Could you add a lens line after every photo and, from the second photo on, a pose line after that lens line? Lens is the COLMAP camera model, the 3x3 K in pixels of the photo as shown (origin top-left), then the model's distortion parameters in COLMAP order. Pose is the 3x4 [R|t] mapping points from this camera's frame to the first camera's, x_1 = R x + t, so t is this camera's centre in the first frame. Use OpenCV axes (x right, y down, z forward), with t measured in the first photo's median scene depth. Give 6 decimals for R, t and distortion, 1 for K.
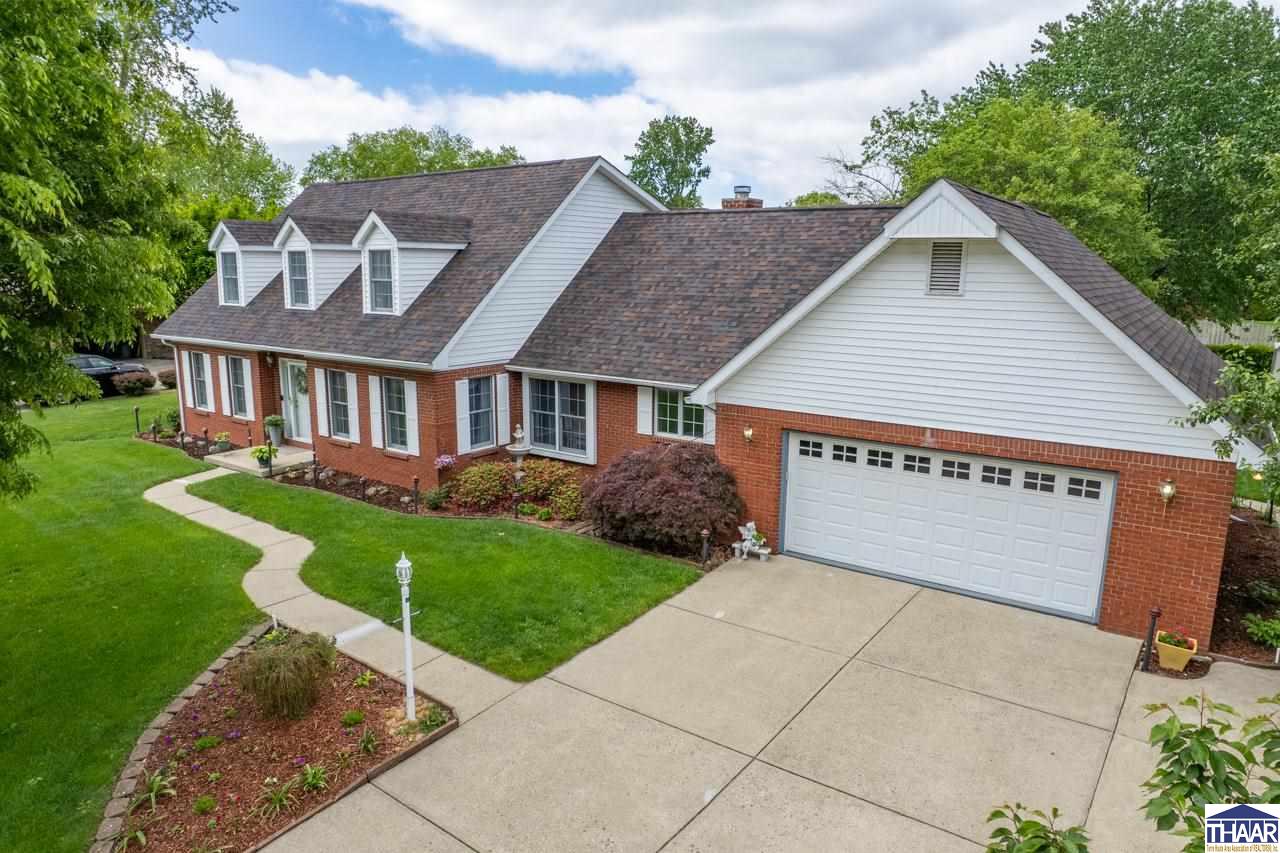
lens RADIAL K [[816.1, 0, 631.2], [0, 816.1, 435.7], [0, 0, 1]] dist [-0.051409, 0.028926]
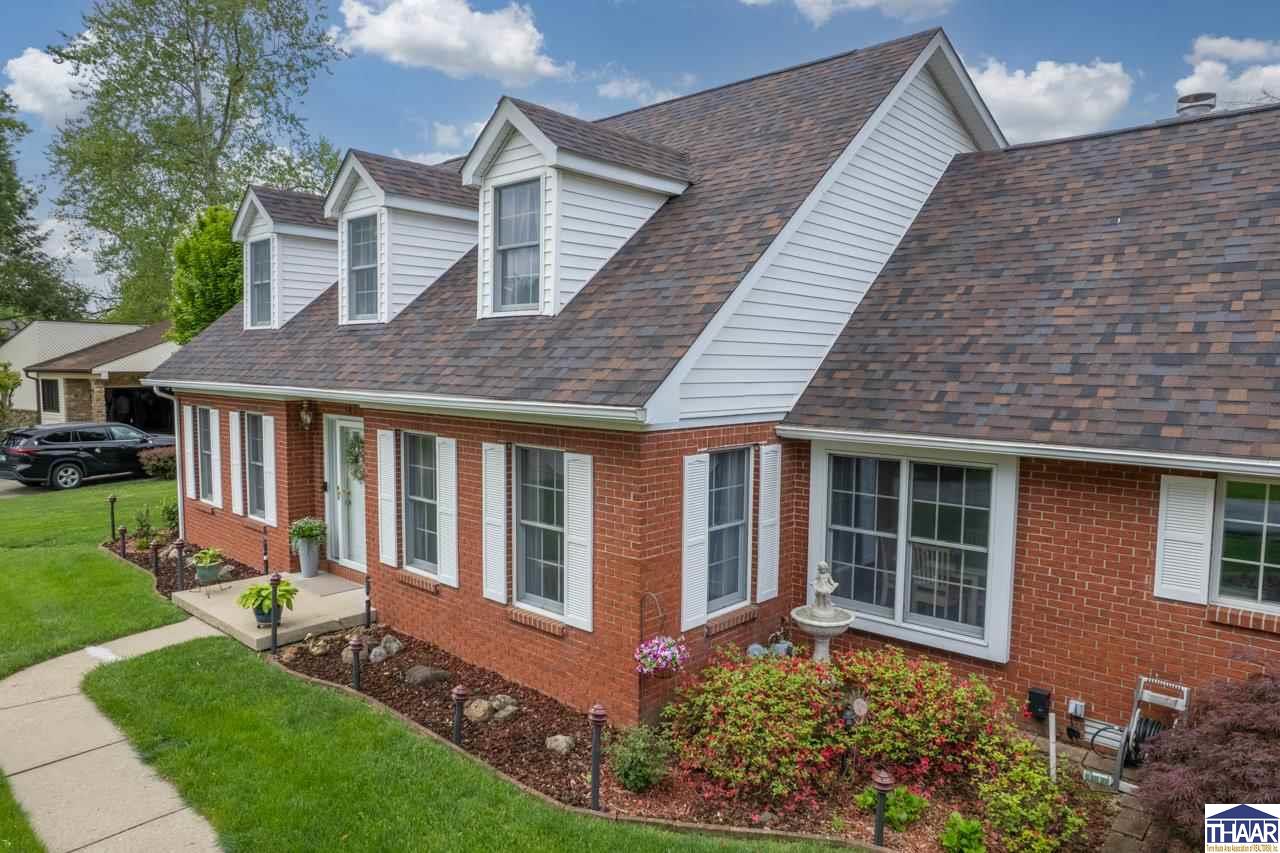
lens RADIAL K [[816.1, 0, 648.7], [0, 816.1, 431.8], [0, 0, 1]] dist [-0.051409, 0.028926]
pose [[0.994584, 0.011139, -0.103341, -0.177974], [-0.023421, 0.992688, -0.118418, -0.026990], [0.101266, 0.120197, 0.987572, 0.540236]]
